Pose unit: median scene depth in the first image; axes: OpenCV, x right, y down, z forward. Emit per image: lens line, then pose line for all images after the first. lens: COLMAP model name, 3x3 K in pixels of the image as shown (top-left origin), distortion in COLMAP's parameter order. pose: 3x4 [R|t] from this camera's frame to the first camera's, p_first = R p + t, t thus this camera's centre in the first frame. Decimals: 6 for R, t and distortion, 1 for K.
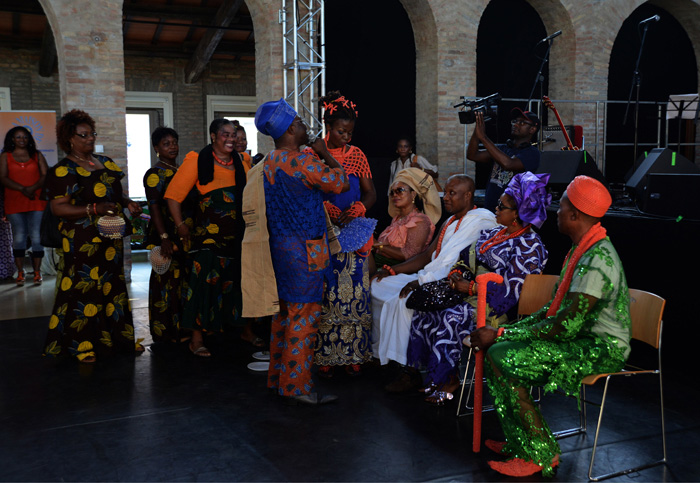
lens RADIAL K [[824.2, 0, 366.4], [0, 824.2, 238.4], [0, 0, 1]] dist [-0.017783, 0.377802]
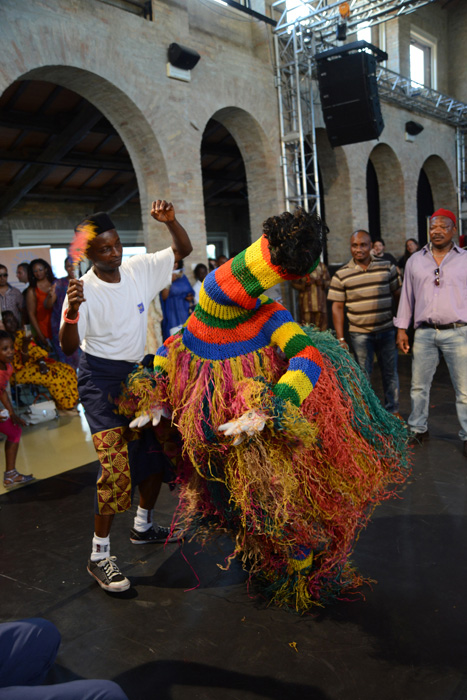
lens RADIAL K [[605.6, 0, 230.1], [0, 605.6, 352.0], [0, 0, 1]] dist [-0.110736, 0.244021]
pose [[0.919677, -0.113934, 0.375784, -0.570059], [0.107667, 0.993472, 0.037711, -0.010703], [-0.377628, 0.005778, 0.925940, 0.144060]]
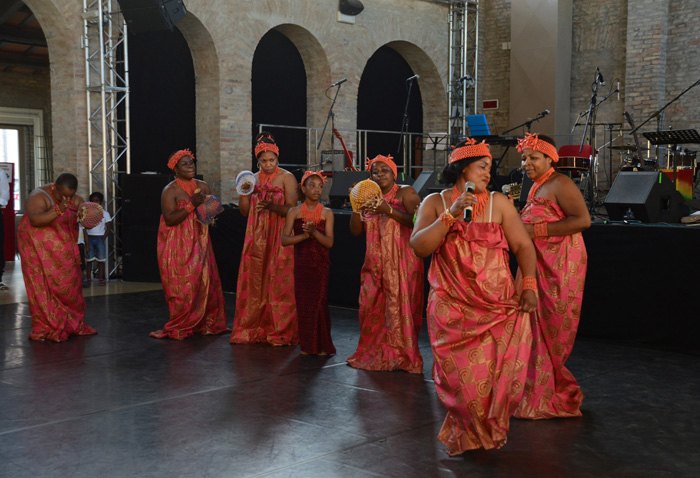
lens RADIAL K [[971.3, 0, 376.8], [0, 971.3, 240.5], [0, 0, 1]] dist [0.059247, 0.464093]
pose [[0.934646, -0.010631, 0.355422, -0.204685], [0.021676, 0.999397, -0.027108, 0.034593], [-0.354919, 0.033041, 0.934313, -0.334881]]
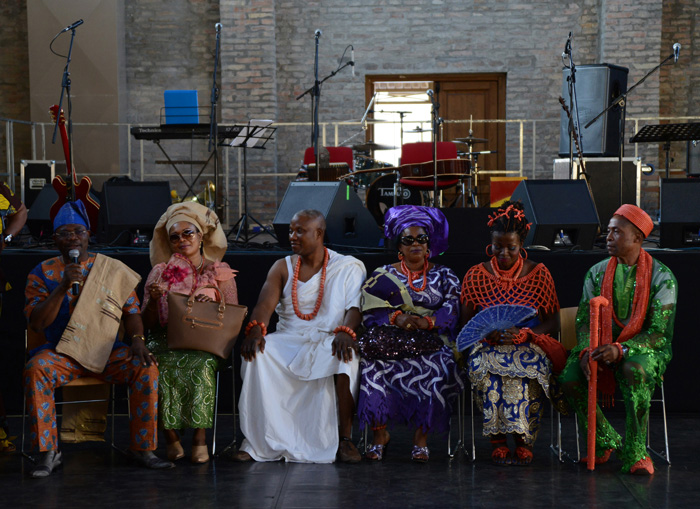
lens RADIAL K [[1503.0, 0, 325.5], [0, 1503.0, 256.2], [0, 0, 1]] dist [0.331799, 0.202556]
pose [[0.490763, -0.033448, 0.870651, -0.658905], [0.085069, 0.996328, -0.009674, -0.006715], [-0.867131, 0.078813, 0.491806, 0.122782]]
